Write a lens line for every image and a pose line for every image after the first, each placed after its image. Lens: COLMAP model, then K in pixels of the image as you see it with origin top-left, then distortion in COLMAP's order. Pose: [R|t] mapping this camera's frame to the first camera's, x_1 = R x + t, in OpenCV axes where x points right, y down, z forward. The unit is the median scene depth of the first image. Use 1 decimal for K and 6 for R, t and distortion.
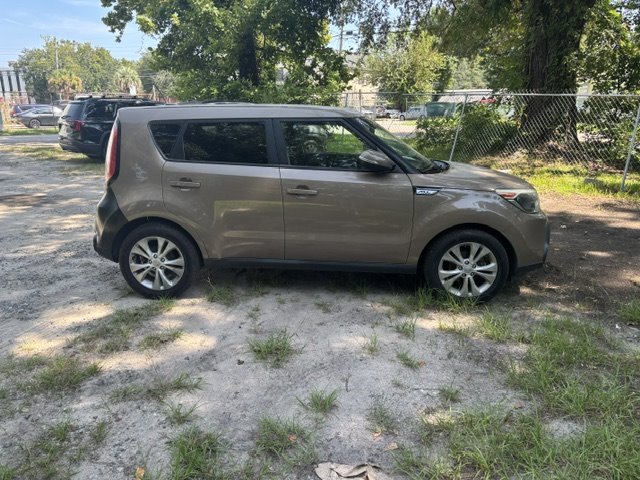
lens RADIAL K [[457.3, 0, 325.0], [0, 457.3, 241.3], [0, 0, 1]] dist [0.016655, -0.019693]
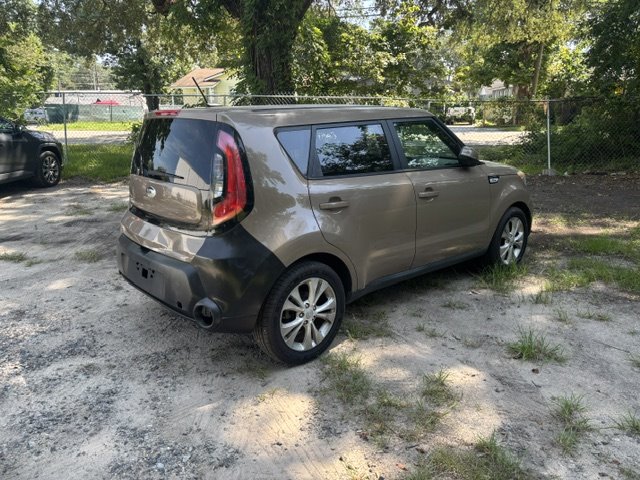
lens RADIAL K [[457.3, 0, 325.0], [0, 457.3, 241.3], [0, 0, 1]] dist [0.016655, -0.019693]
pose [[0.735090, -0.194994, 0.649323, -0.846754], [0.197081, 0.977846, 0.070538, -0.122118], [-0.648692, 0.076117, 0.757235, 0.422215]]
